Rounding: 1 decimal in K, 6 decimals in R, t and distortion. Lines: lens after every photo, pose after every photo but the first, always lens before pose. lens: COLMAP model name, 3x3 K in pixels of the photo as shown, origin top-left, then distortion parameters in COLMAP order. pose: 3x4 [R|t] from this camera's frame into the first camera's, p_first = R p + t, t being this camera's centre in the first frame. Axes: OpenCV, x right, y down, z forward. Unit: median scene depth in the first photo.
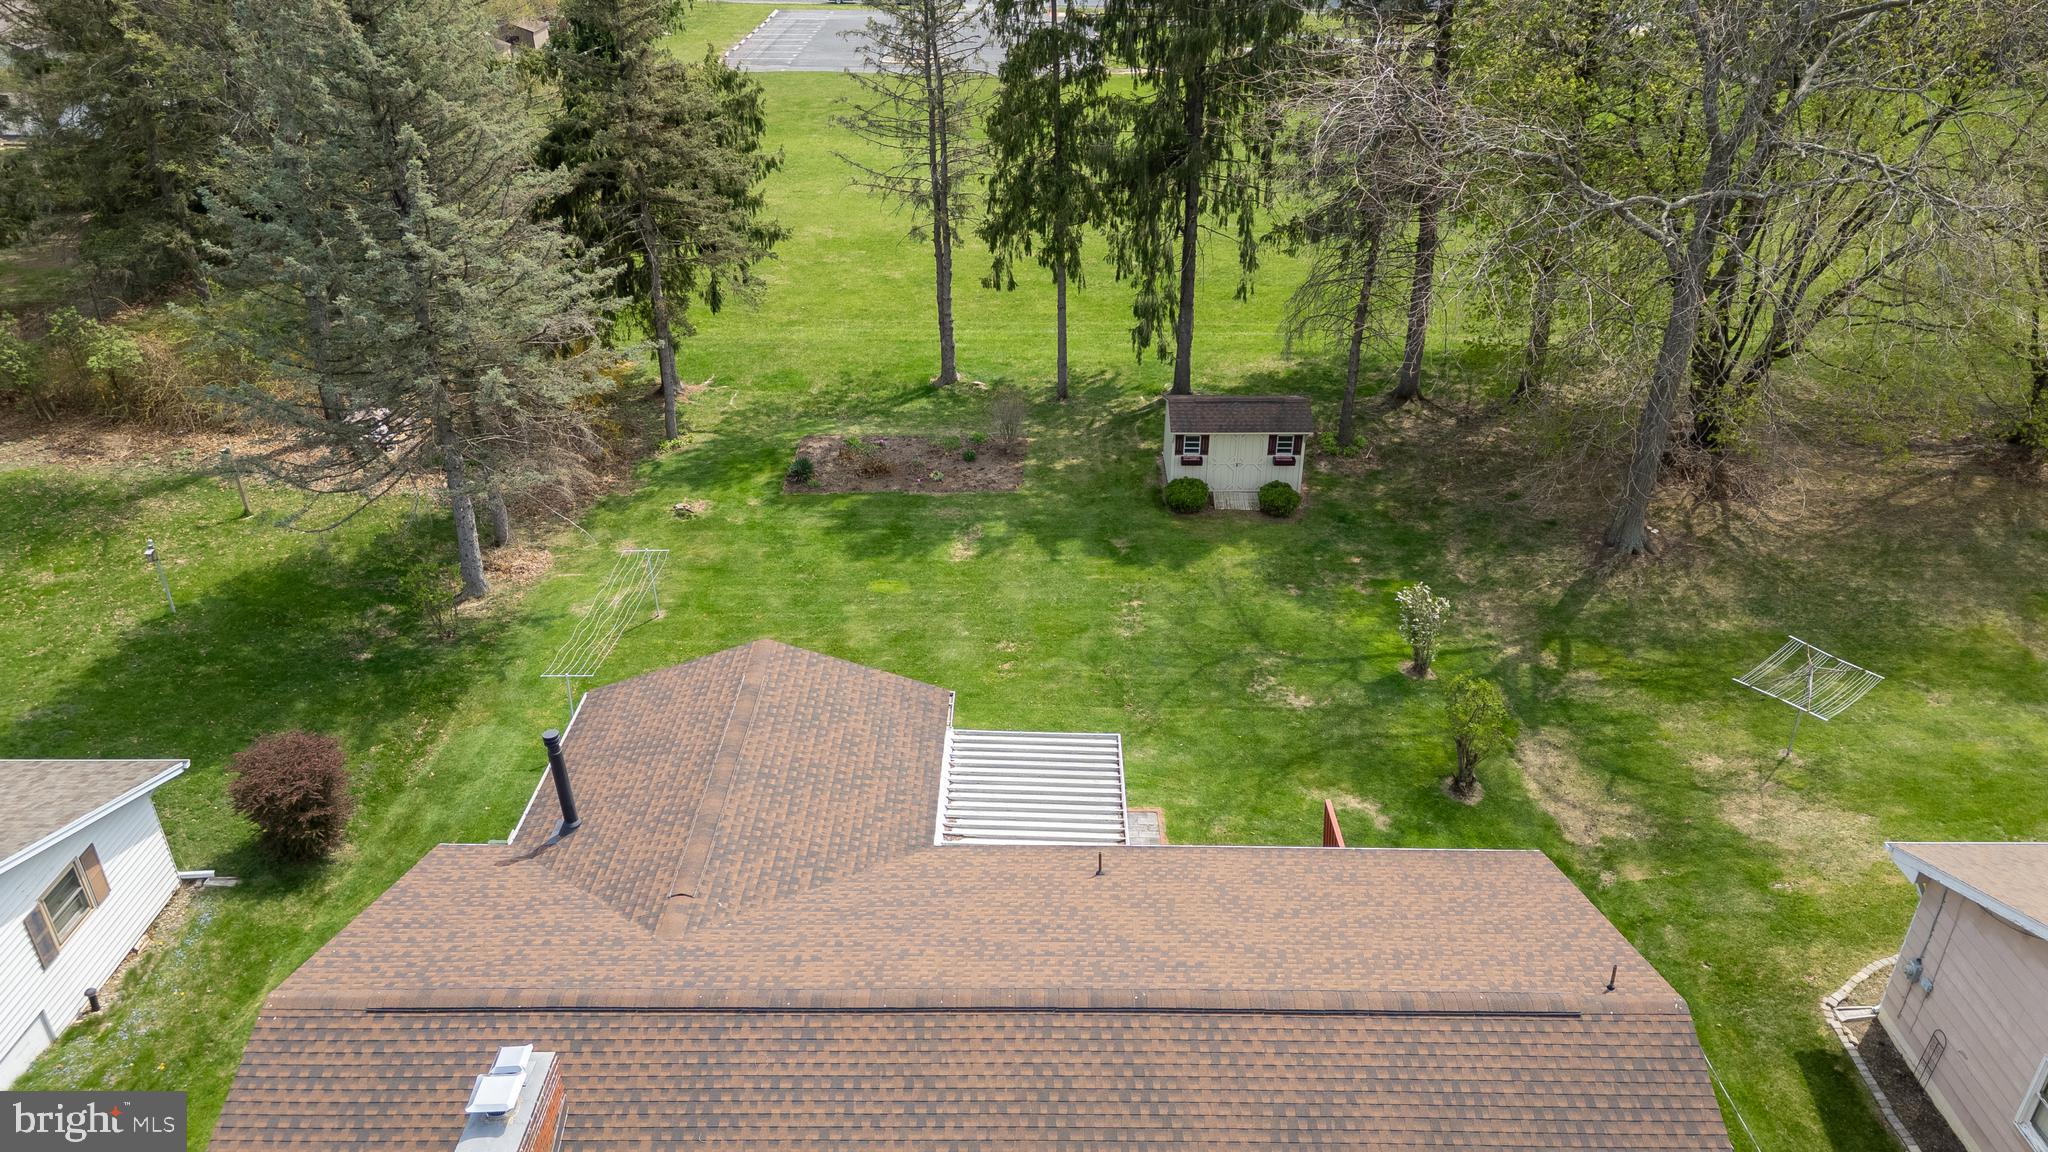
lens RADIAL K [[1458.0, 0, 1029.8], [0, 1458.0, 582.3], [0, 0, 1]] dist [0.012239, -0.003010]
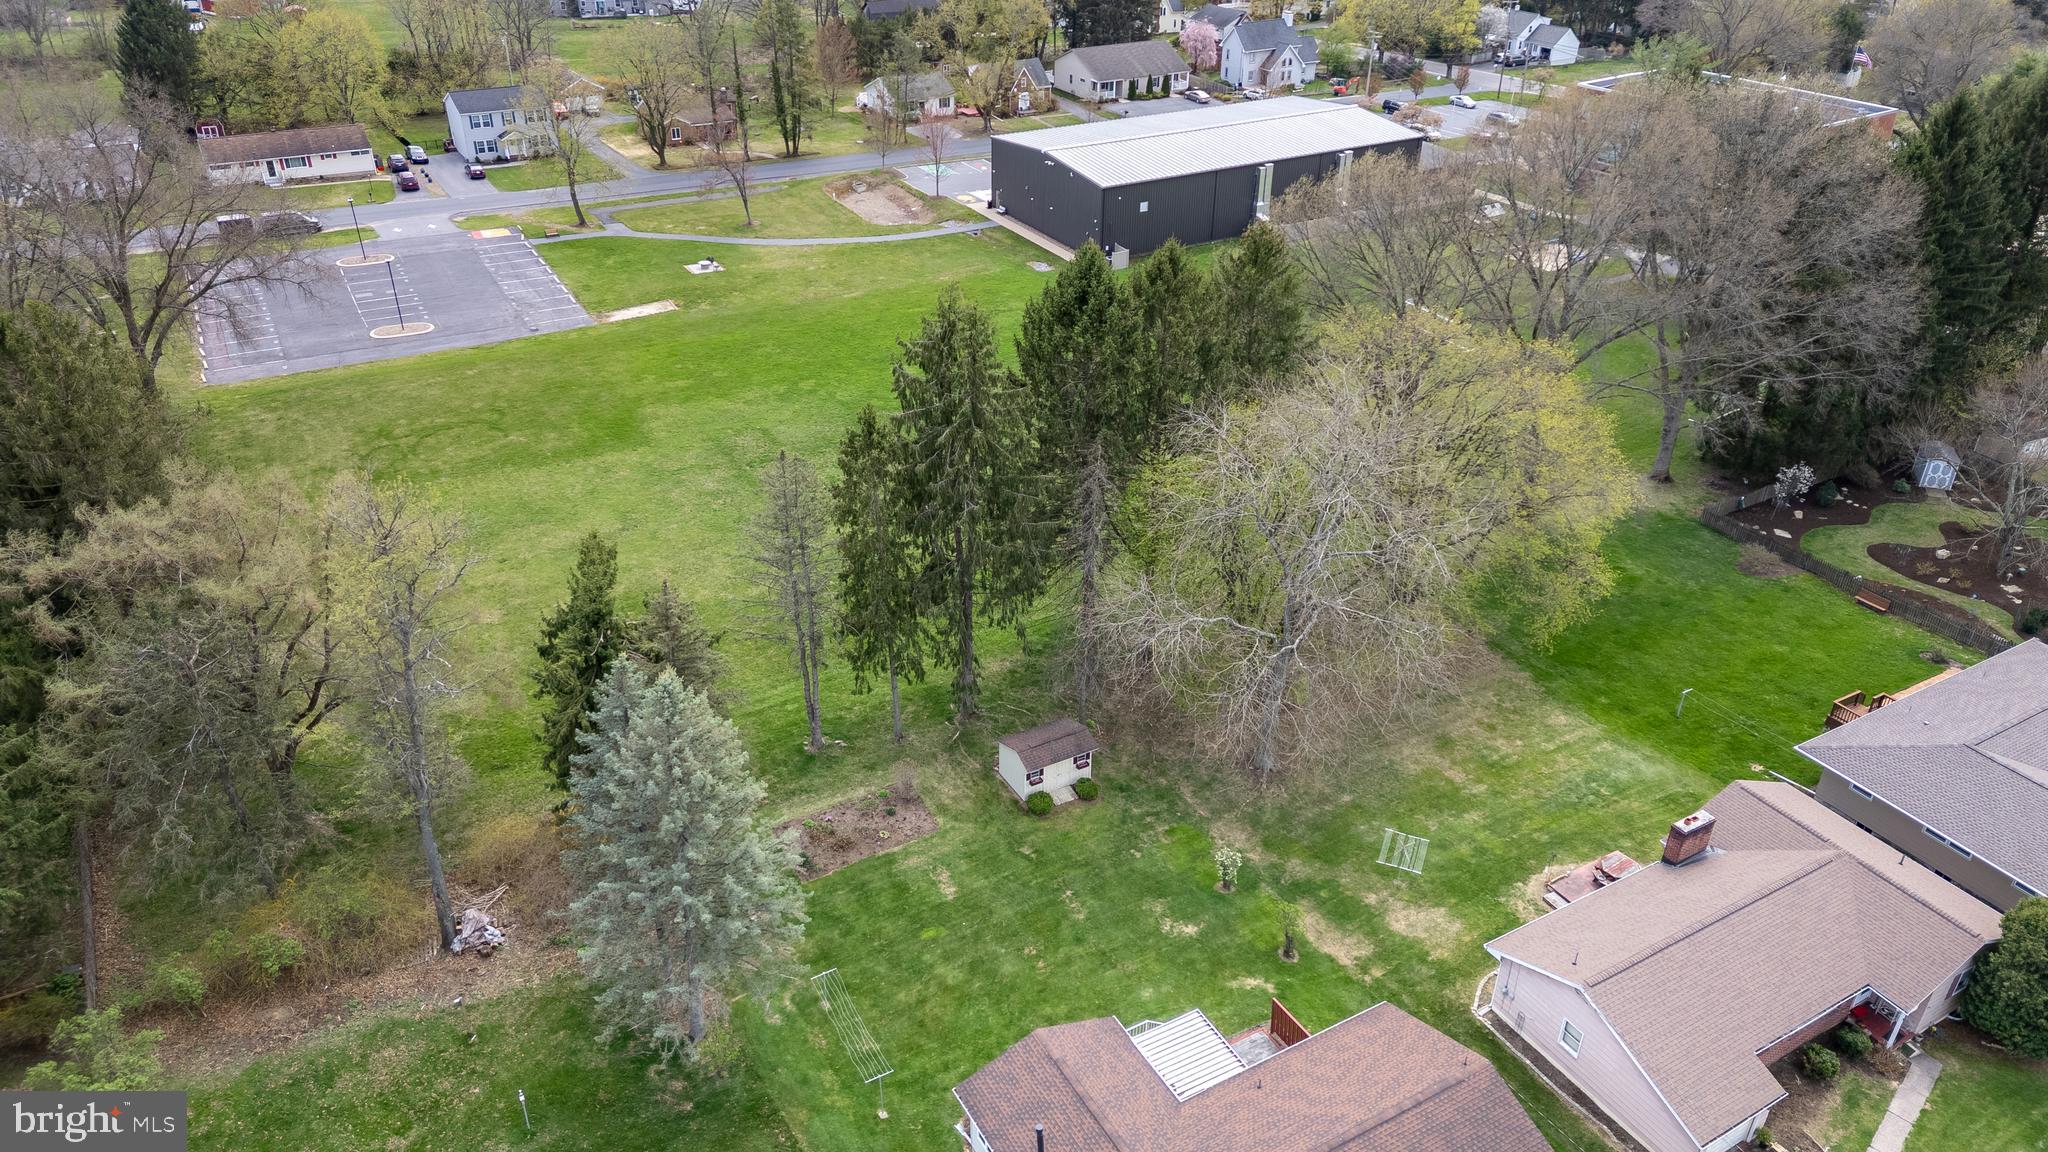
lens RADIAL K [[1458.0, 0, 1020.9], [0, 1458.0, 573.6], [0, 0, 1]] dist [0.012239, -0.003010]
pose [[0.867515, -0.234729, 0.438544, -0.871725], [0.223343, 0.971595, 0.078233, -0.674615], [-0.444451, 0.030077, 0.895298, -0.745960]]
